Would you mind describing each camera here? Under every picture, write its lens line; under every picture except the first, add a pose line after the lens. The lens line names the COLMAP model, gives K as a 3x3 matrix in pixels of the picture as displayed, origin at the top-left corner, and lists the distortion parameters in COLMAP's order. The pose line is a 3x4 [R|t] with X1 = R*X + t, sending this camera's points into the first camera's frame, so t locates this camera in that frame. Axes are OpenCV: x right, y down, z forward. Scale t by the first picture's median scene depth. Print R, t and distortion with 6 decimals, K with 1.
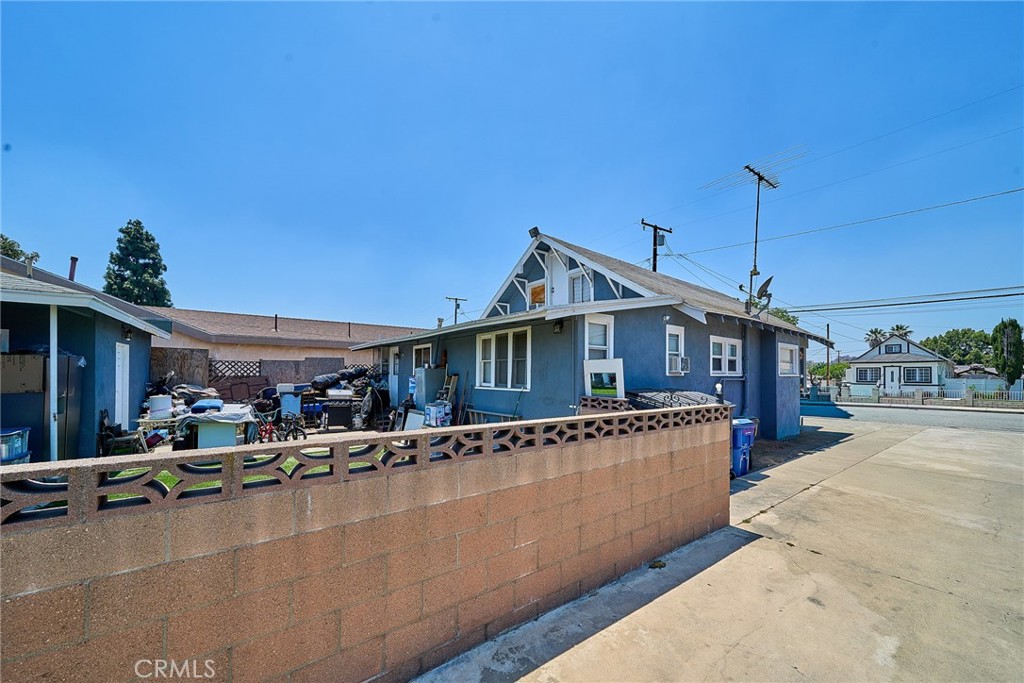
lens RADIAL K [[356.3, 0, 502.3], [0, 356.3, 370.6], [0, 0, 1]] dist [0.000090, -0.001322]
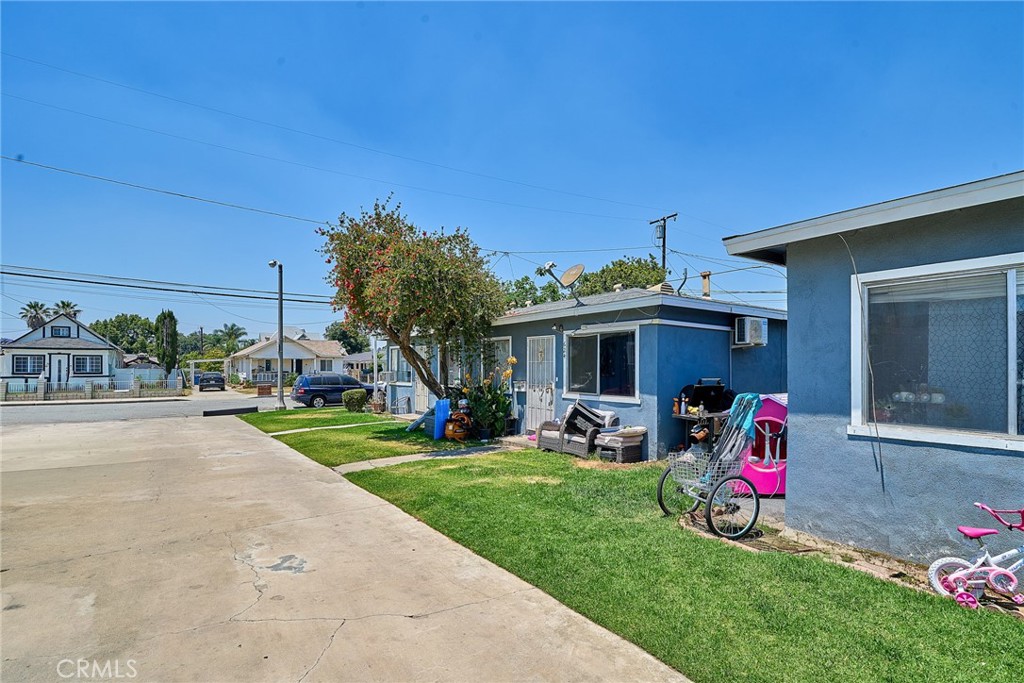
lens RADIAL K [[505.1, 0, 523.5], [0, 505.1, 363.3], [0, 0, 1]] dist [0.001199, 0.004543]
pose [[-0.003585, -0.001718, 0.999992, -0.295645], [-0.007087, 0.999973, 0.001692, -0.006481], [-0.999968, -0.007081, -0.003597, -0.211373]]
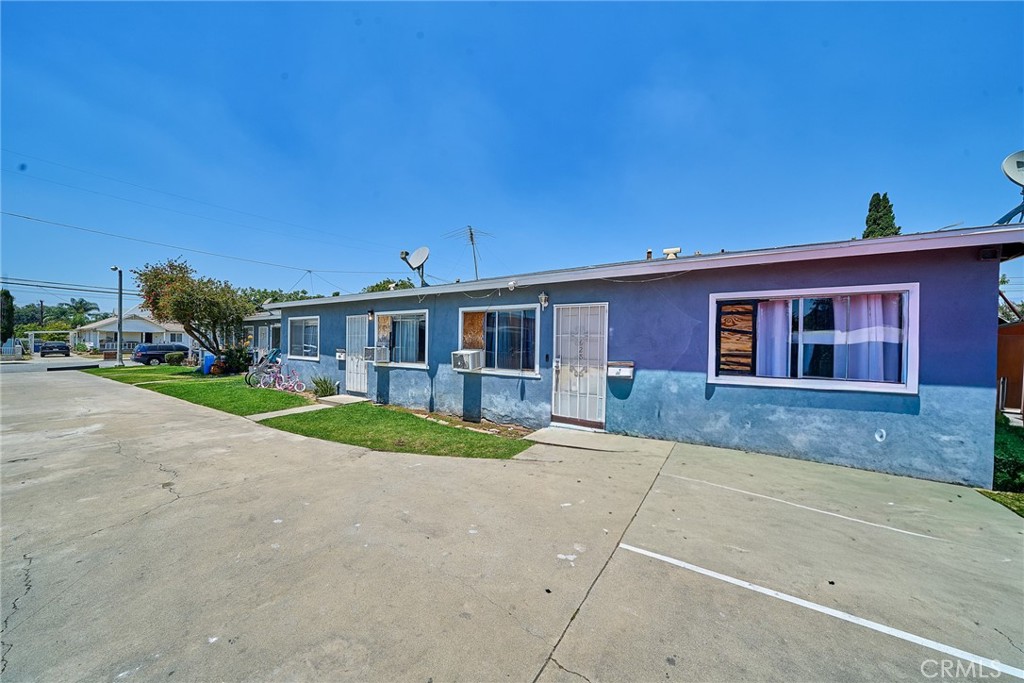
lens RADIAL K [[348.1, 0, 516.9], [0, 348.1, 341.9], [0, 0, 1]] dist [-0.002956, -0.000020]
pose [[-0.370295, -0.011753, 0.928840, -2.545129], [-0.020890, 0.999772, 0.004323, -0.043622], [-0.928679, -0.017803, -0.370456, -1.571717]]
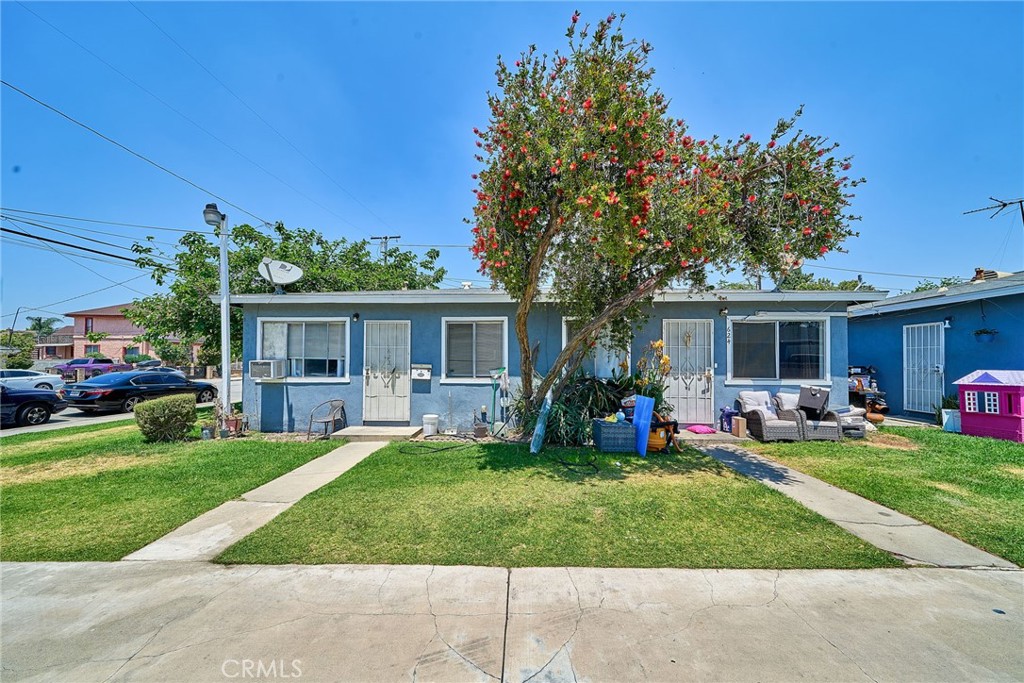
lens RADIAL K [[356.3, 0, 538.8], [0, 356.3, 356.7], [0, 0, 1]] dist [0.000090, -0.001322]
pose [[-0.794024, -0.011495, 0.607778, 1.936039], [-0.012709, 0.999917, 0.002309, 0.042137], [-0.607754, -0.005891, -0.794103, 1.540944]]
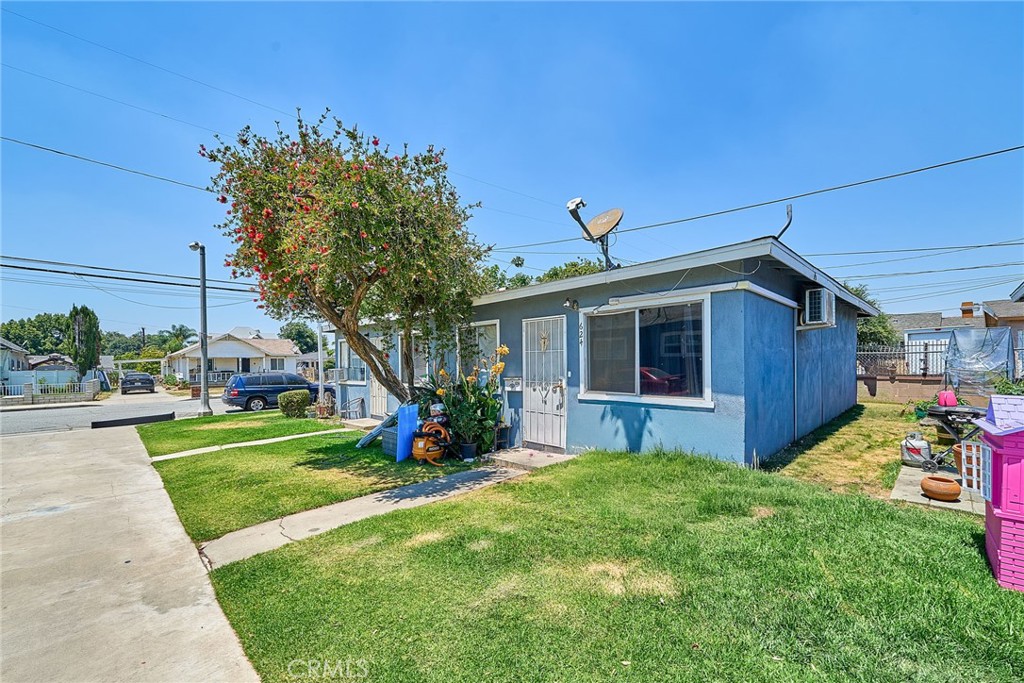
lens RADIAL K [[429.2, 0, 550.6], [0, 429.2, 363.3], [0, 0, 1]] dist [0.007326, -0.000530]
pose [[-0.181281, -0.008069, 0.983398, 0.710584], [0.005487, 0.999942, 0.009217, 0.021631], [-0.983416, 0.007067, -0.181227, -0.025382]]
